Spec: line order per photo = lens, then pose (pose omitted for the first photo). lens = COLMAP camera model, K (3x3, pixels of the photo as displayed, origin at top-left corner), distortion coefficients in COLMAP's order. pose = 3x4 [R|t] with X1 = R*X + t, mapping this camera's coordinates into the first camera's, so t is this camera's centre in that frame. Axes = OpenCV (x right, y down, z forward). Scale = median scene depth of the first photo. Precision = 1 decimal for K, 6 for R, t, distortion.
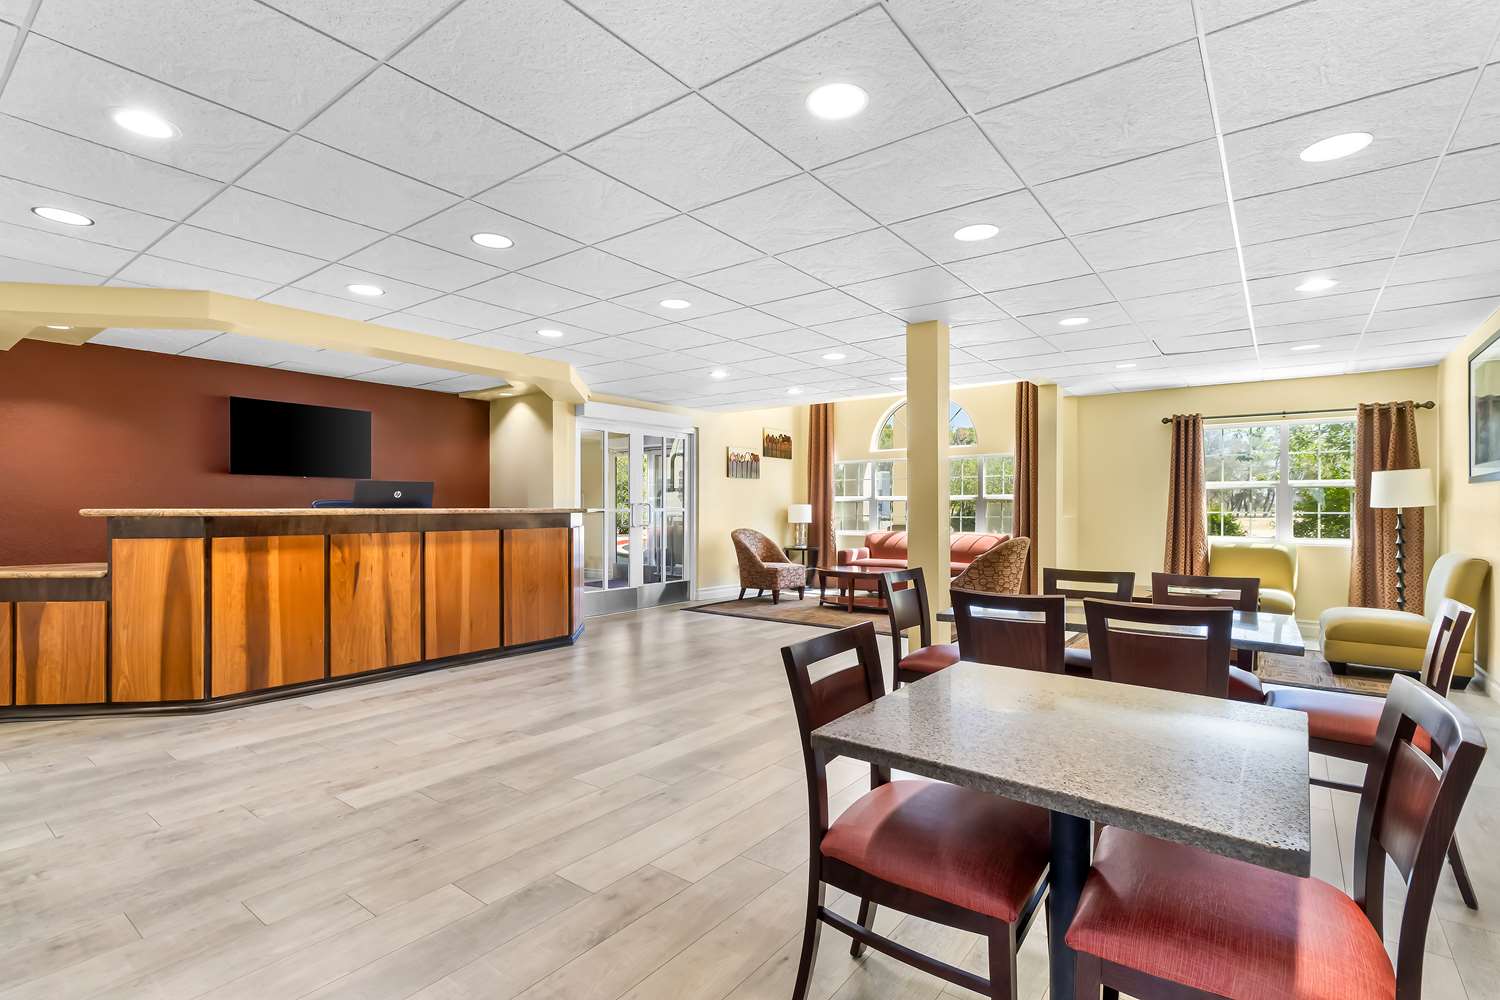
lens RADIAL K [[709.0, 0, 757.1], [0, 709.0, 502.8], [0, 0, 1]] dist [0.001478, 0.000356]
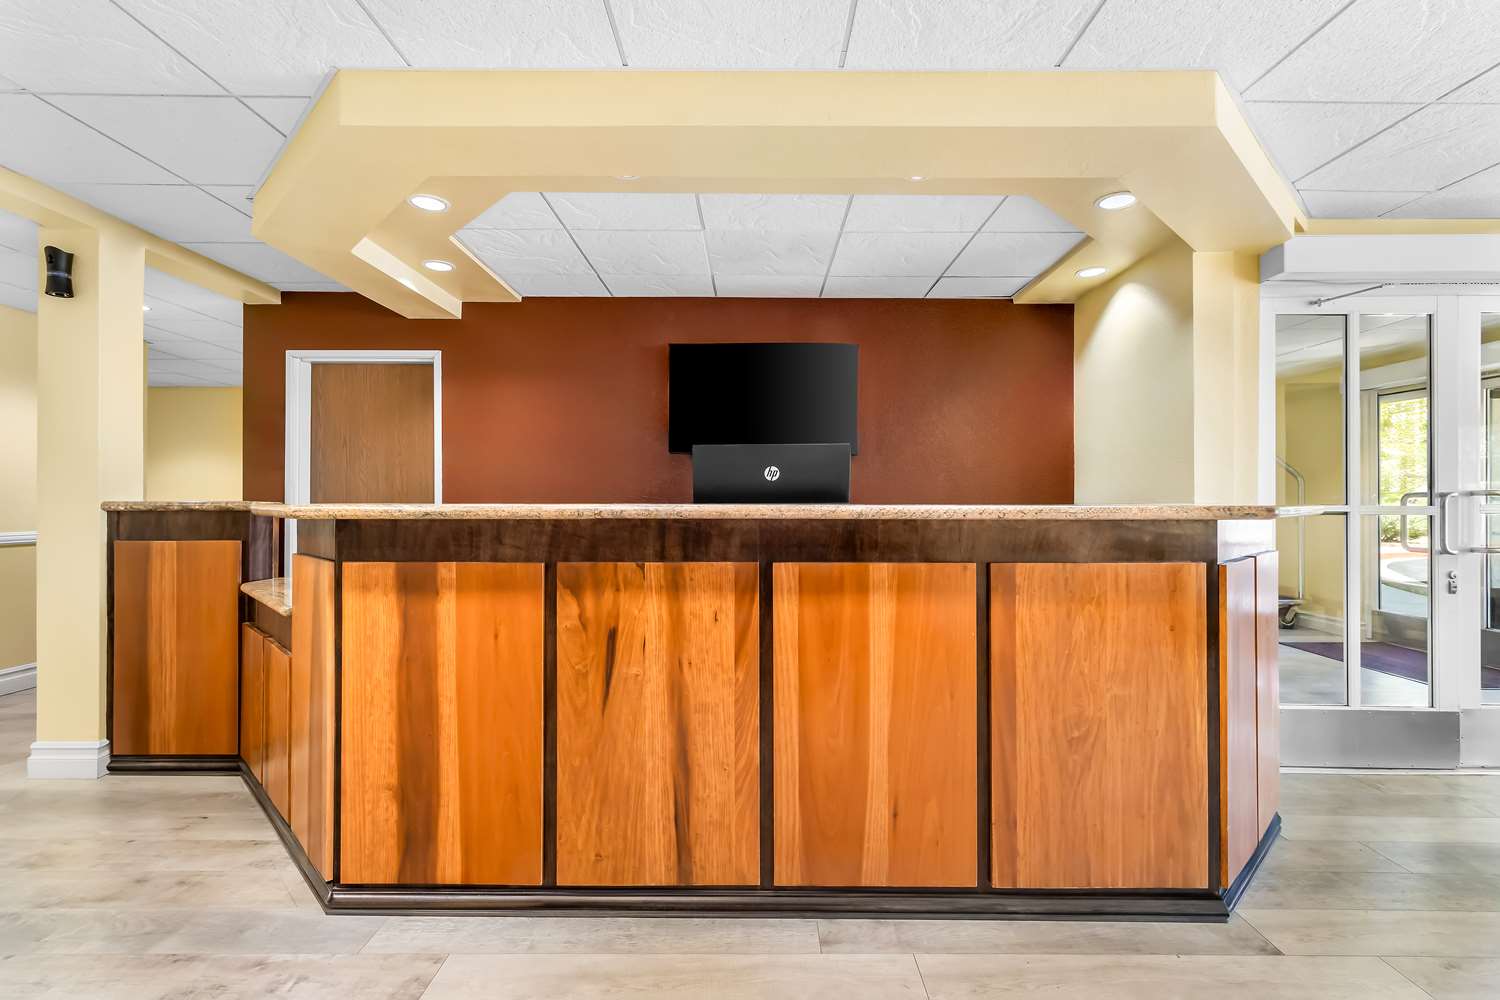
lens RADIAL K [[709.0, 0, 759.2], [0, 709.0, 494.4], [0, 0, 1]] dist [0.001478, 0.000356]
pose [[0.613646, -0.003791, -0.789572, -0.160167], [0.002550, 0.999993, -0.002820, 0.003343], [0.789577, -0.000283, 0.613651, 0.766387]]
